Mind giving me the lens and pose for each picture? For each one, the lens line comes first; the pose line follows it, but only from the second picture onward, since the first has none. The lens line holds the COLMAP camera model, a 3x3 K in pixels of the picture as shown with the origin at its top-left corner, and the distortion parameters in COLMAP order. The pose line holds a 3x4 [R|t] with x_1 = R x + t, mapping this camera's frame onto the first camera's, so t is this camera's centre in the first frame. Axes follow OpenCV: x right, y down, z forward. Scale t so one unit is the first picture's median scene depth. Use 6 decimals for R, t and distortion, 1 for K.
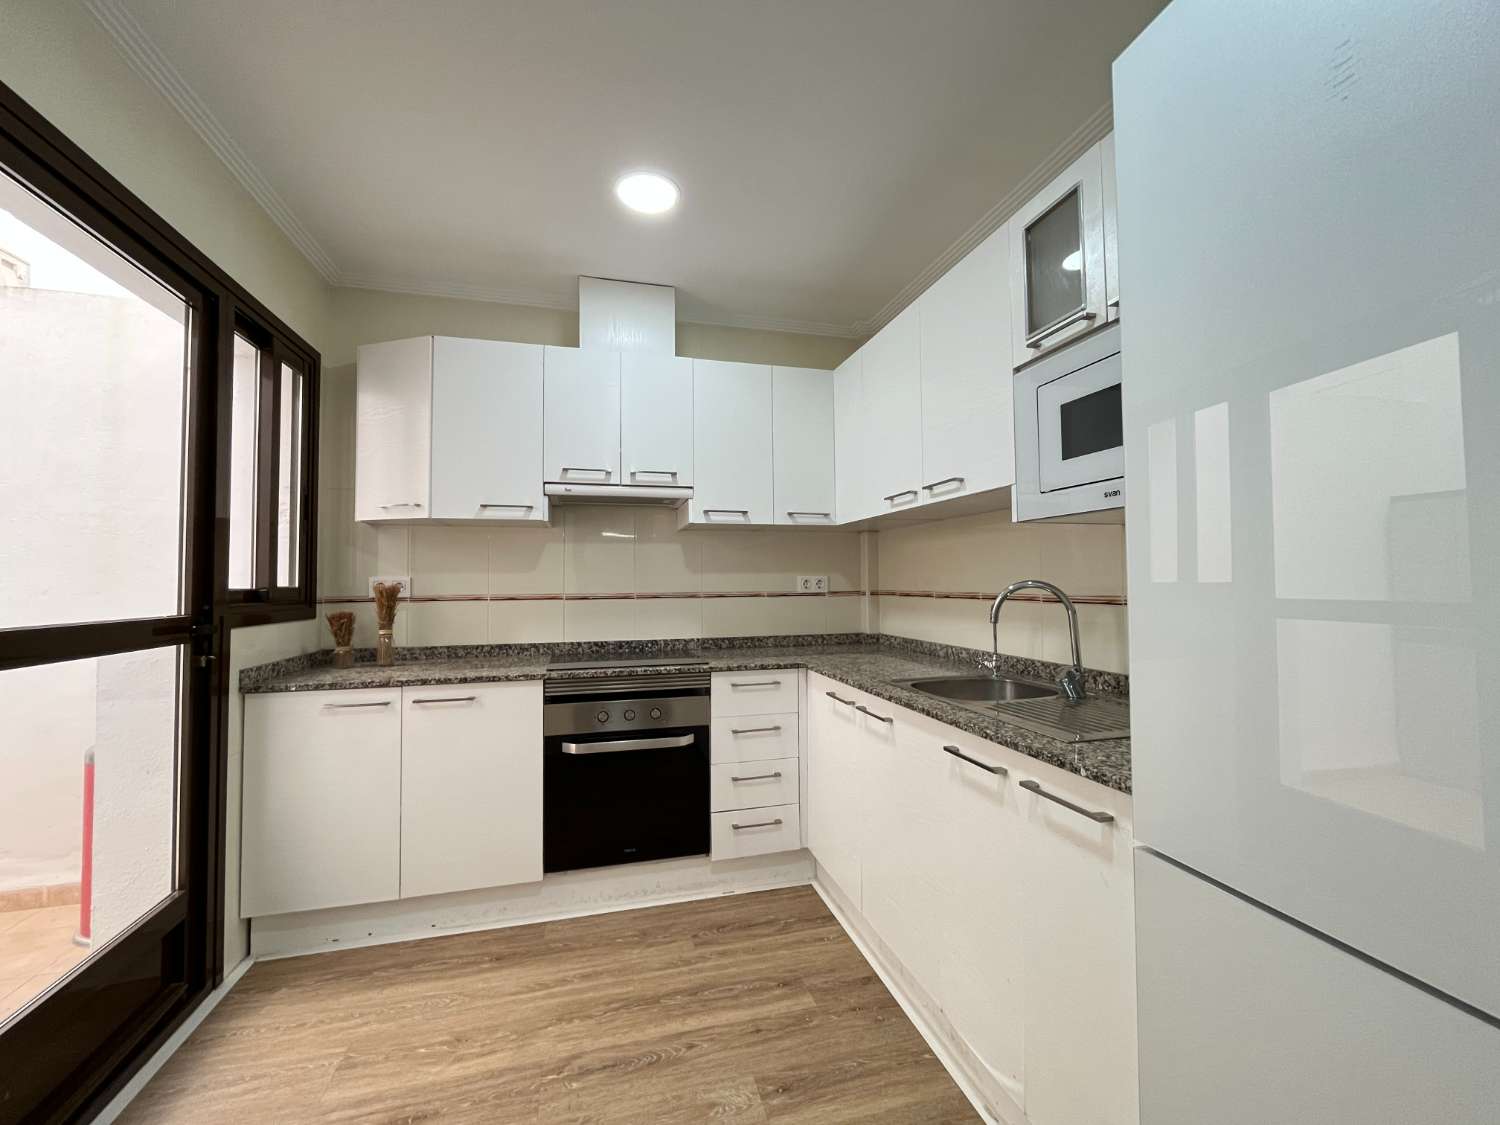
lens RADIAL K [[613.8, 0, 748.6], [0, 613.8, 560.7], [0, 0, 1]] dist [-0.001125, -0.001045]
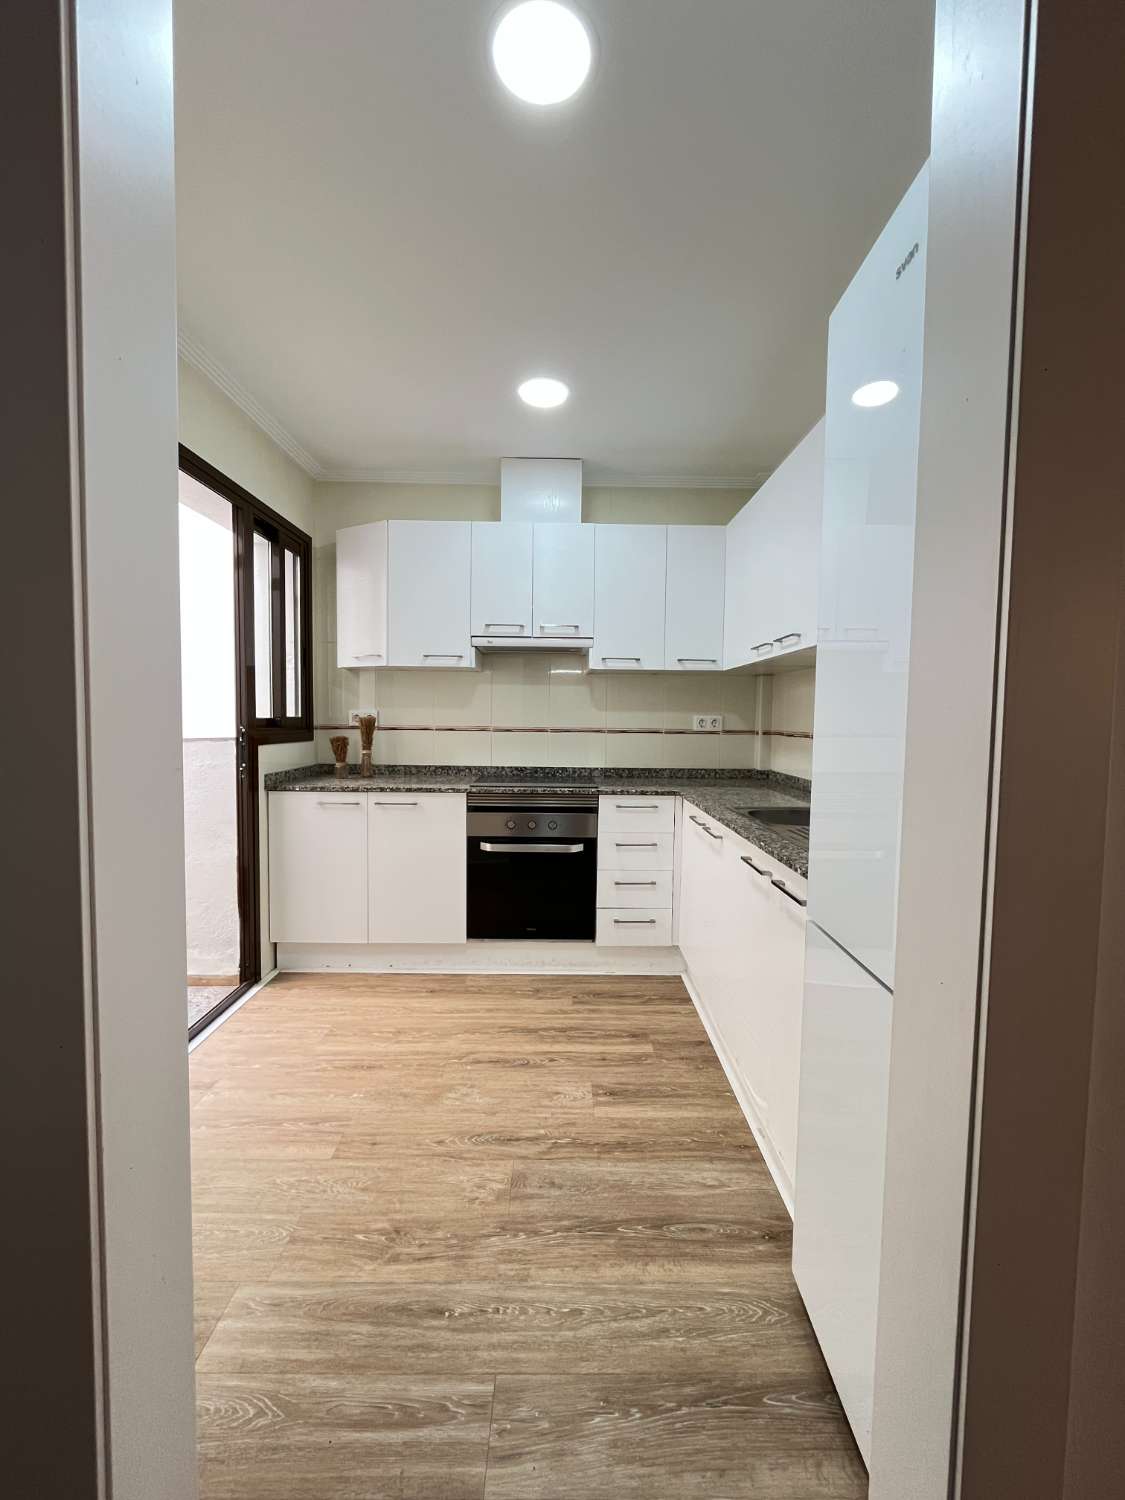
lens RADIAL K [[613.8, 0, 562.6], [0, 613.8, 747.6], [0, 0, 1]] dist [-0.001125, -0.001045]
pose [[0.969229, 0.032931, -0.243947, 0.161253], [-0.011597, 0.996020, 0.088378, -0.016180], [0.245886, -0.082829, 0.965753, -0.174847]]
